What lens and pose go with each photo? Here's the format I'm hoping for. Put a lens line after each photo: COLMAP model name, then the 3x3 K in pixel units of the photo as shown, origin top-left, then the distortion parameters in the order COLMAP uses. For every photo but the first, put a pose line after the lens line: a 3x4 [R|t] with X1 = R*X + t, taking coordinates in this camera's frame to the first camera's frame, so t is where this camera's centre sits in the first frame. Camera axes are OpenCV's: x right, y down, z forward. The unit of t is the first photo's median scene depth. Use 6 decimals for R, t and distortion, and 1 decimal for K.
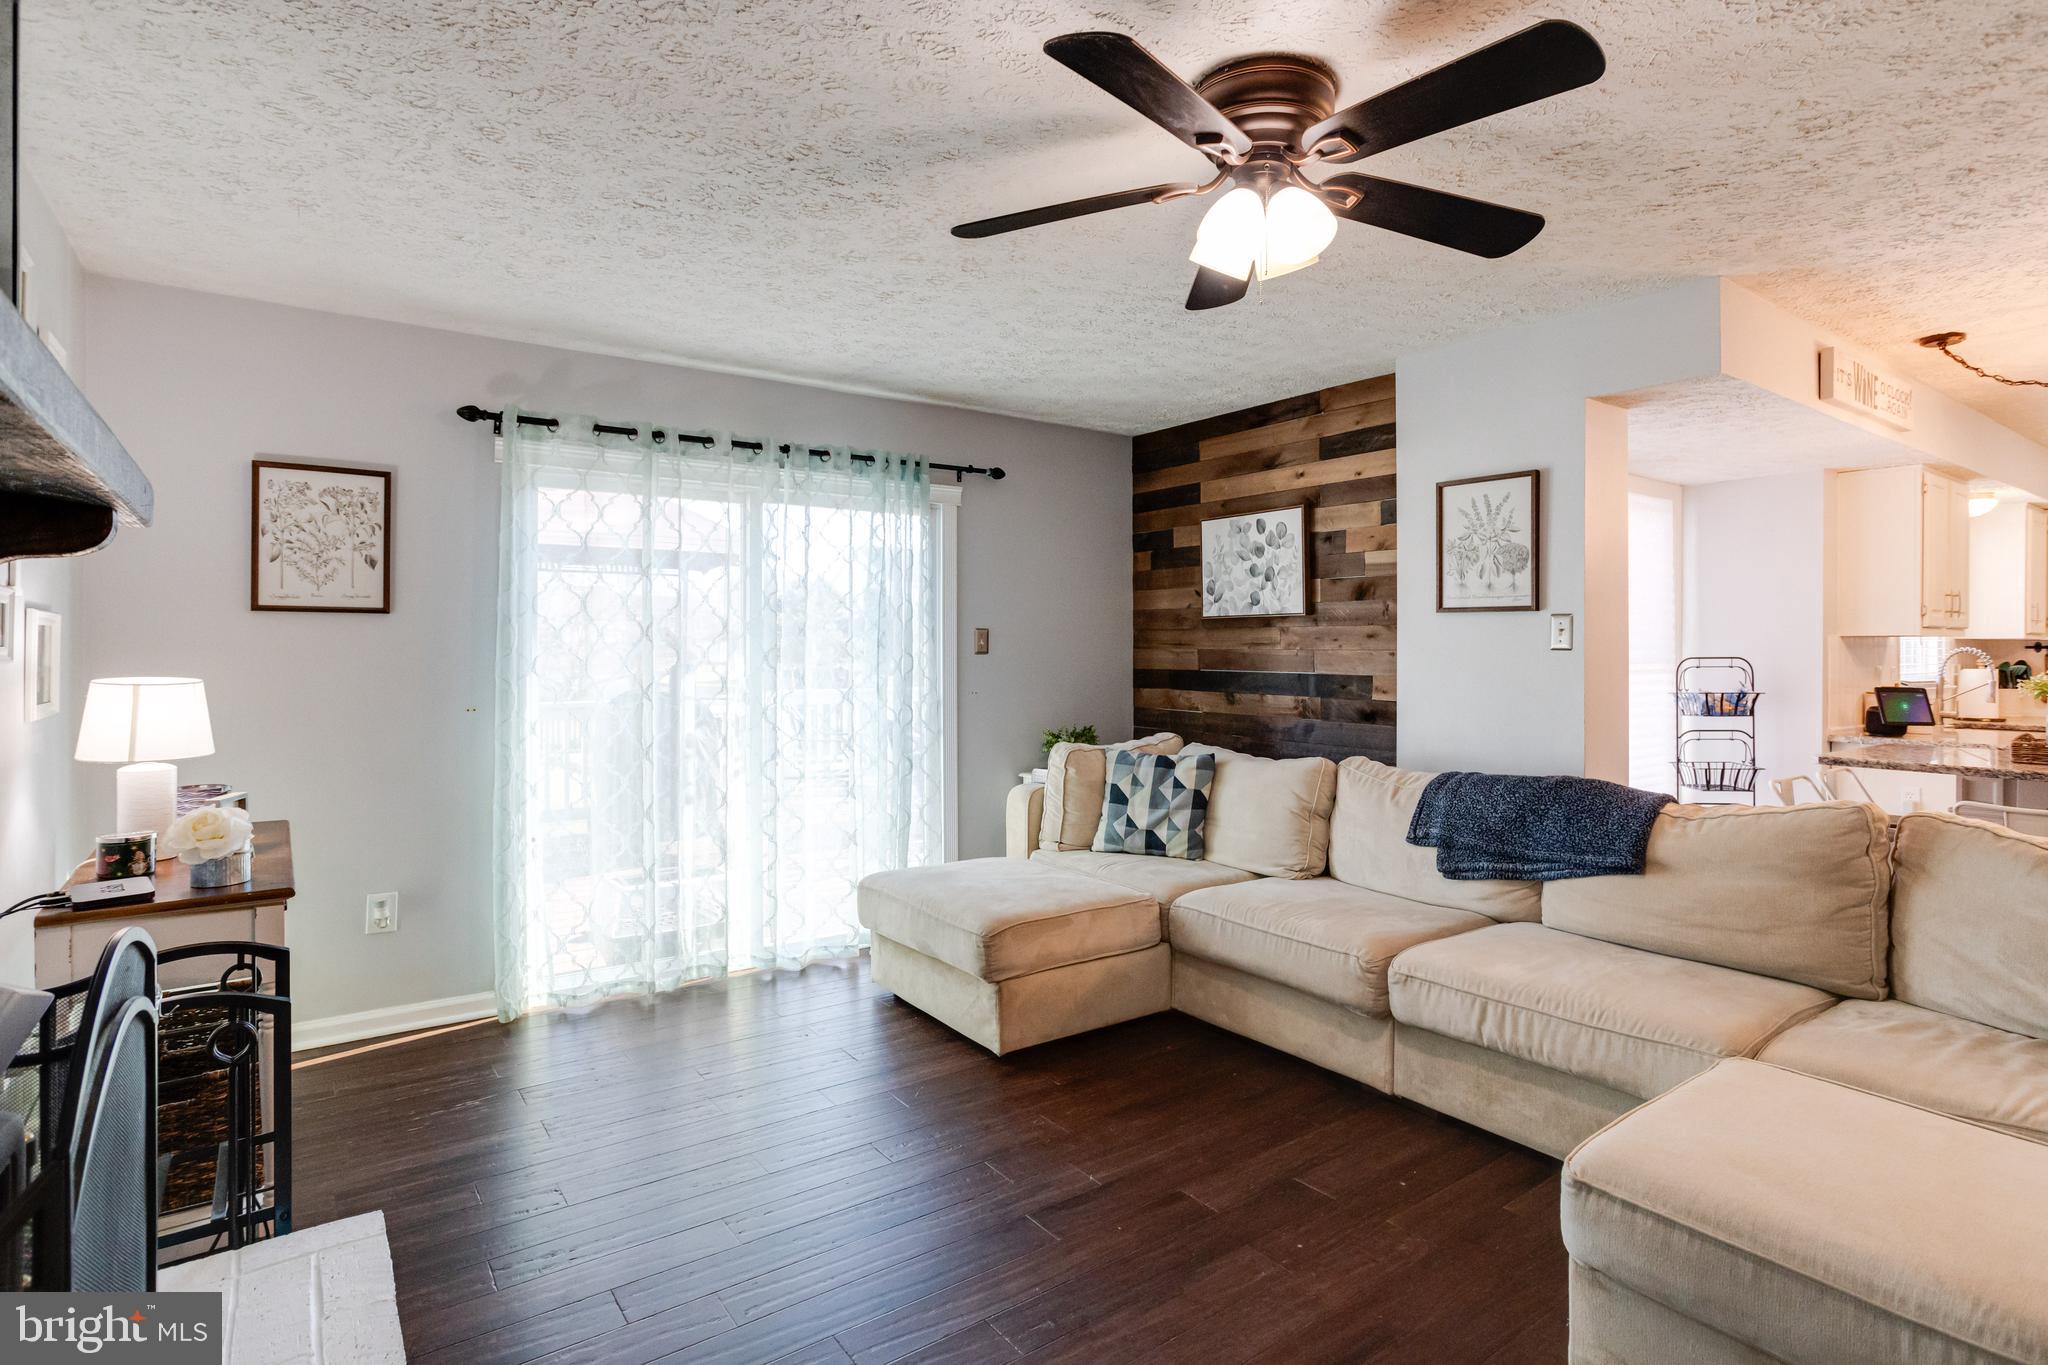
lens RADIAL K [[1047.0, 0, 1036.9], [0, 1047.0, 637.2], [0, 0, 1]] dist [-0.046884, 0.036562]
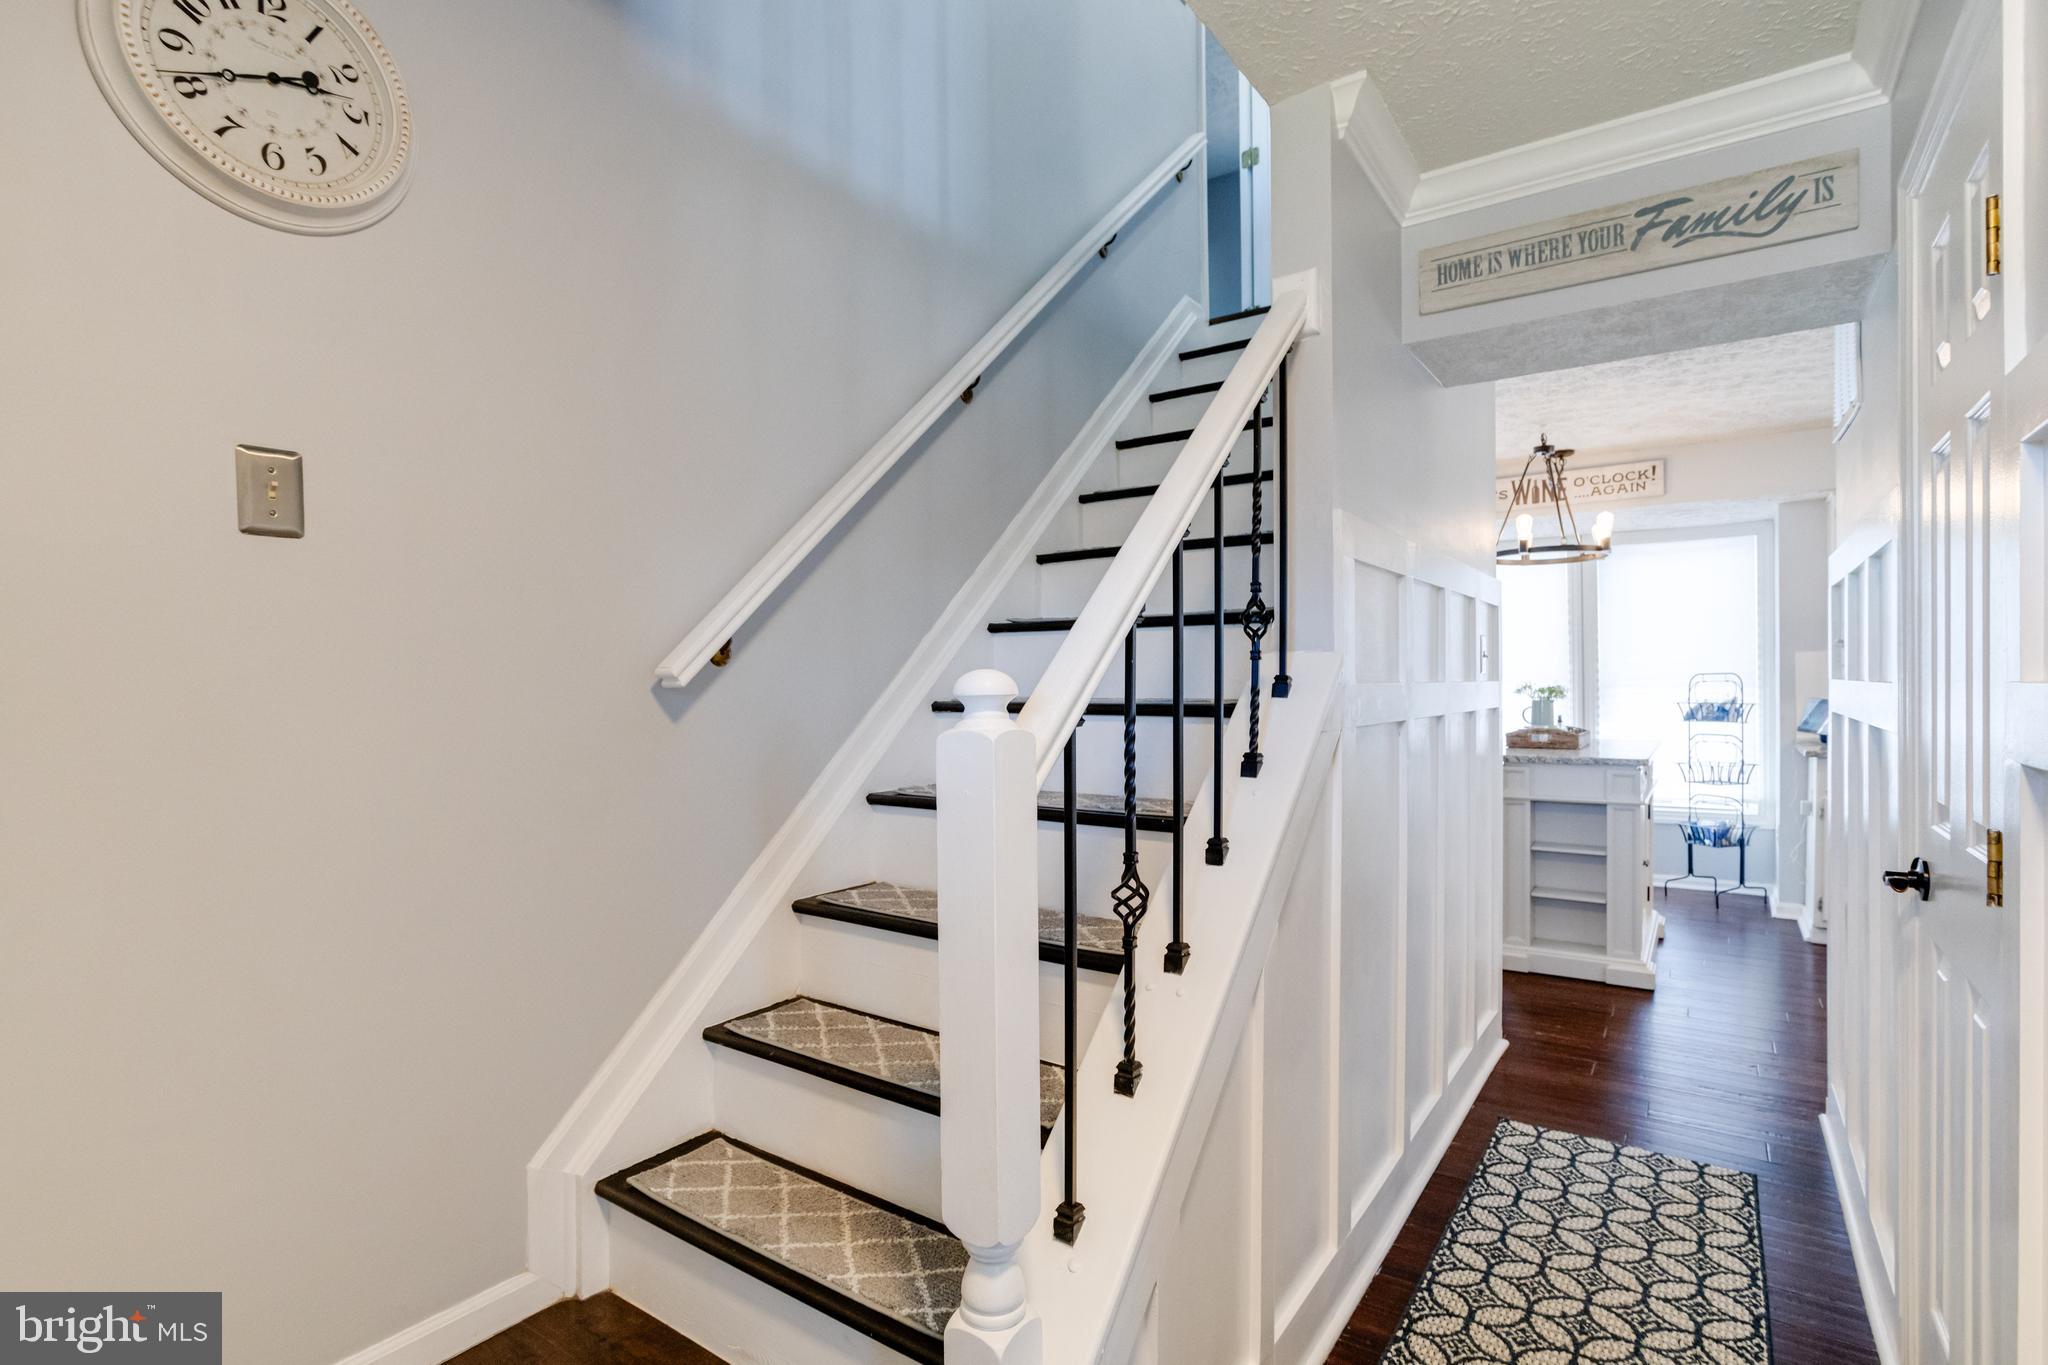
lens RADIAL K [[981.2, 0, 1022.5], [0, 981.2, 677.9], [0, 0, 1]] dist [-0.047173, 0.026076]
pose [[0.318420, -0.007861, -0.947917, 1.665682], [0.020797, 0.999783, -0.001305, 0.011019], [0.947722, -0.019299, 0.318515, -0.120171]]
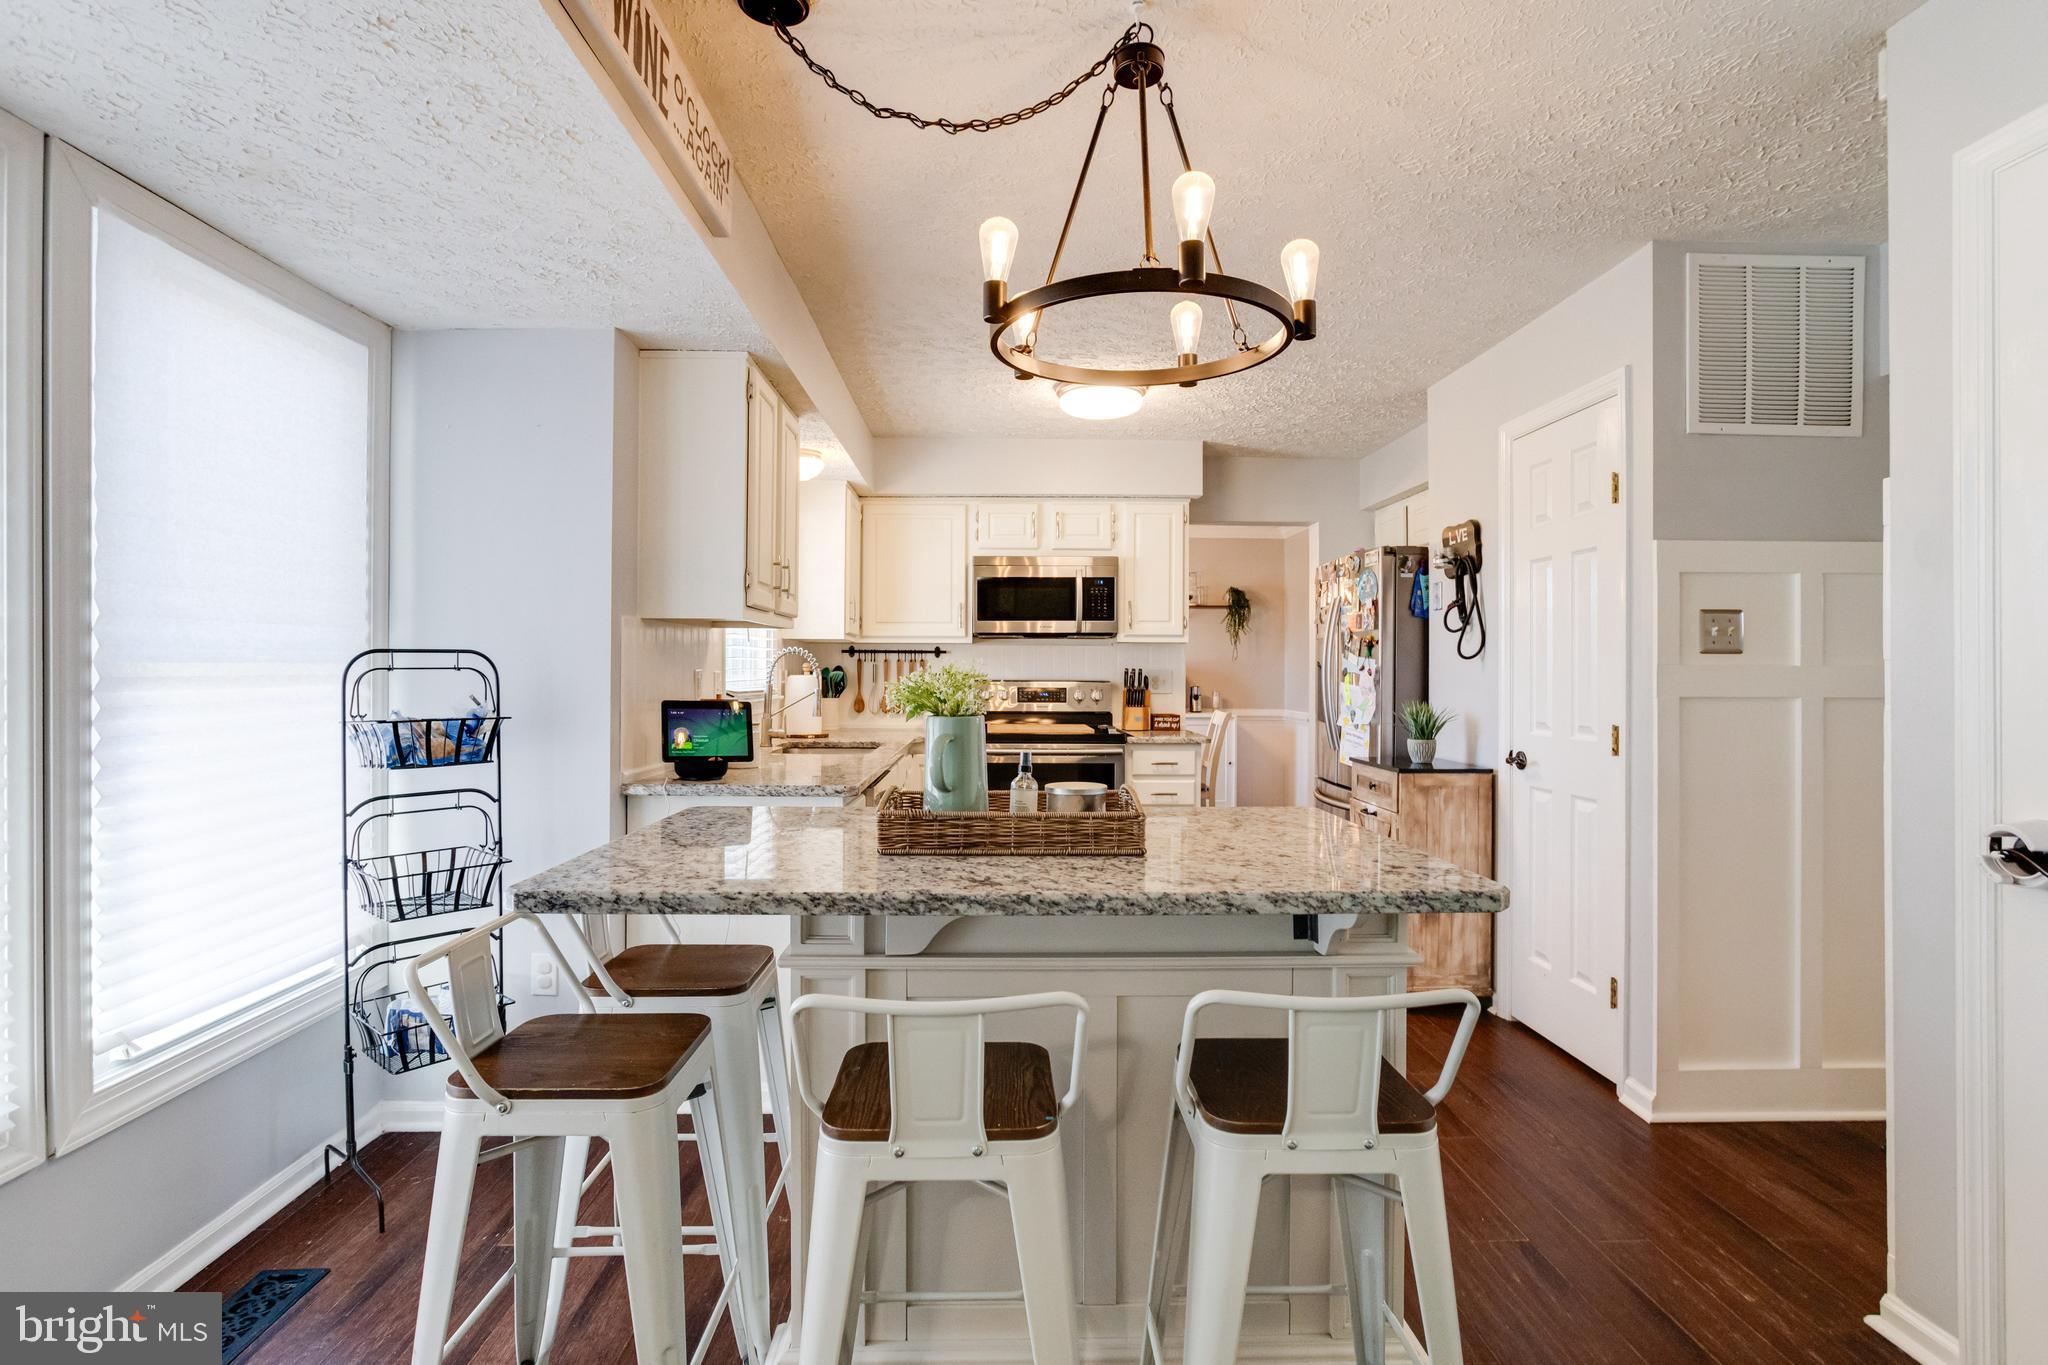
lens RADIAL K [[996.6, 0, 1028.3], [0, 996.6, 675.8], [0, 0, 1]] dist [-0.045018, 0.027150]
pose [[0.566858, -0.004593, 0.823803, 0.491210], [-0.013190, 0.999806, 0.014650, 0.024177], [-0.823710, -0.019171, 0.566687, 0.551635]]
